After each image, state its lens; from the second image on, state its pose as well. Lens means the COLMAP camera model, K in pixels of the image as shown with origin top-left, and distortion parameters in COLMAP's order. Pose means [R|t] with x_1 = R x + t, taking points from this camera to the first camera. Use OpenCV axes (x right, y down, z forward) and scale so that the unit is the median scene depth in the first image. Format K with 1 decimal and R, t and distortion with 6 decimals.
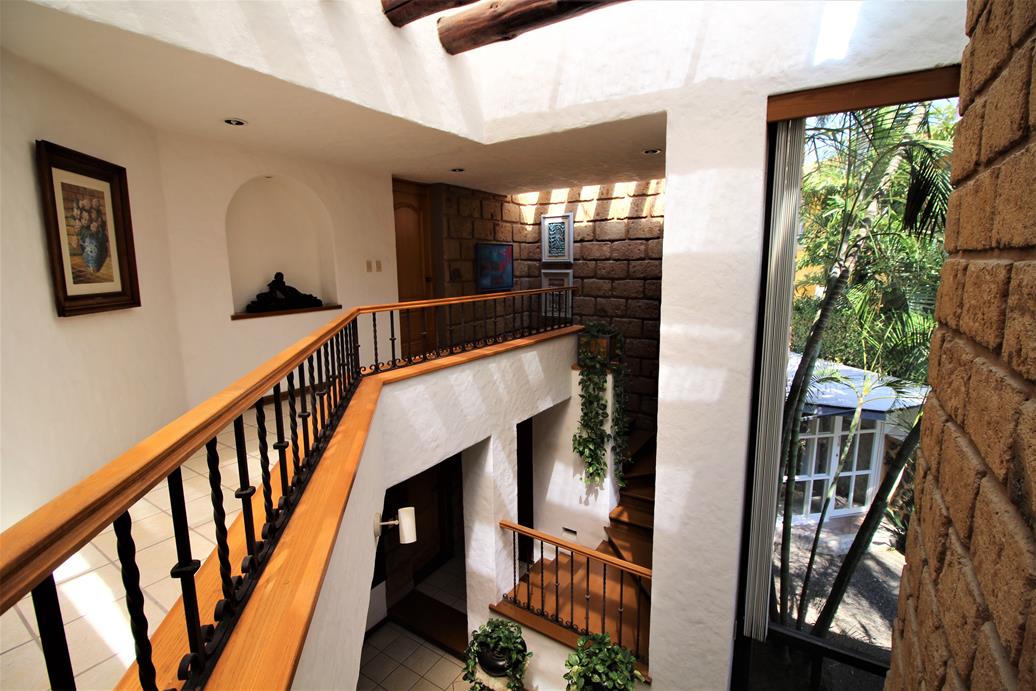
lens RADIAL K [[479.8, 0, 519.1], [0, 479.8, 340.6], [0, 0, 1]] dist [-0.000286, -0.012938]
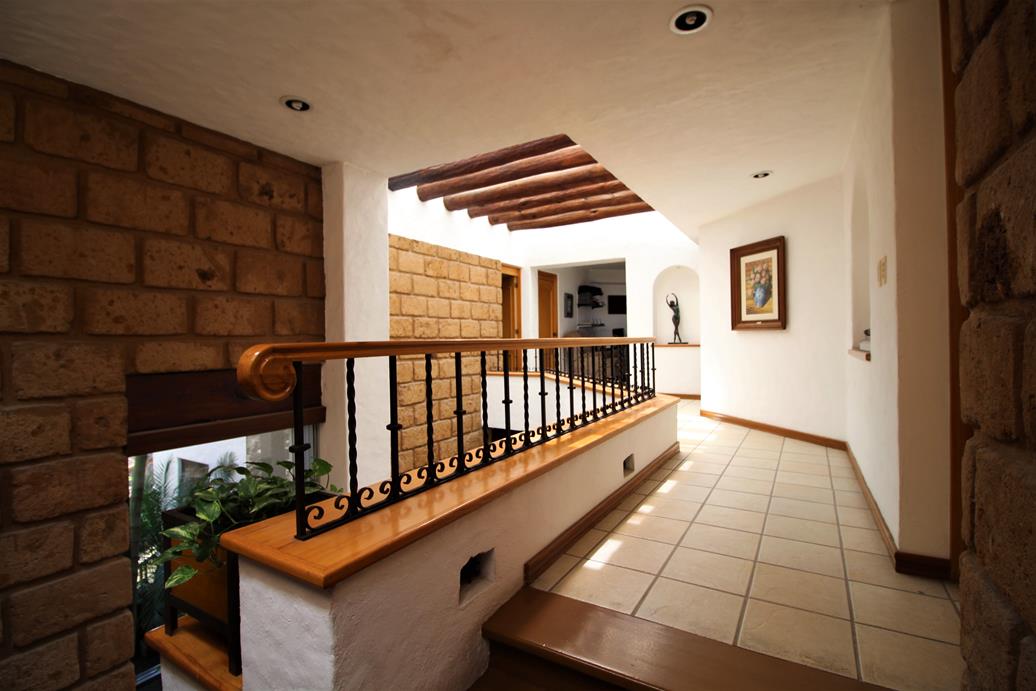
lens RADIAL K [[479.8, 0, 519.1], [0, 479.8, 340.6], [0, 0, 1]] dist [-0.000286, -0.012938]
pose [[-0.998846, 0.022178, -0.042611, 0.052803], [0.014893, 0.986309, 0.164234, -0.324357], [0.045670, 0.163410, -0.985501, 2.686566]]
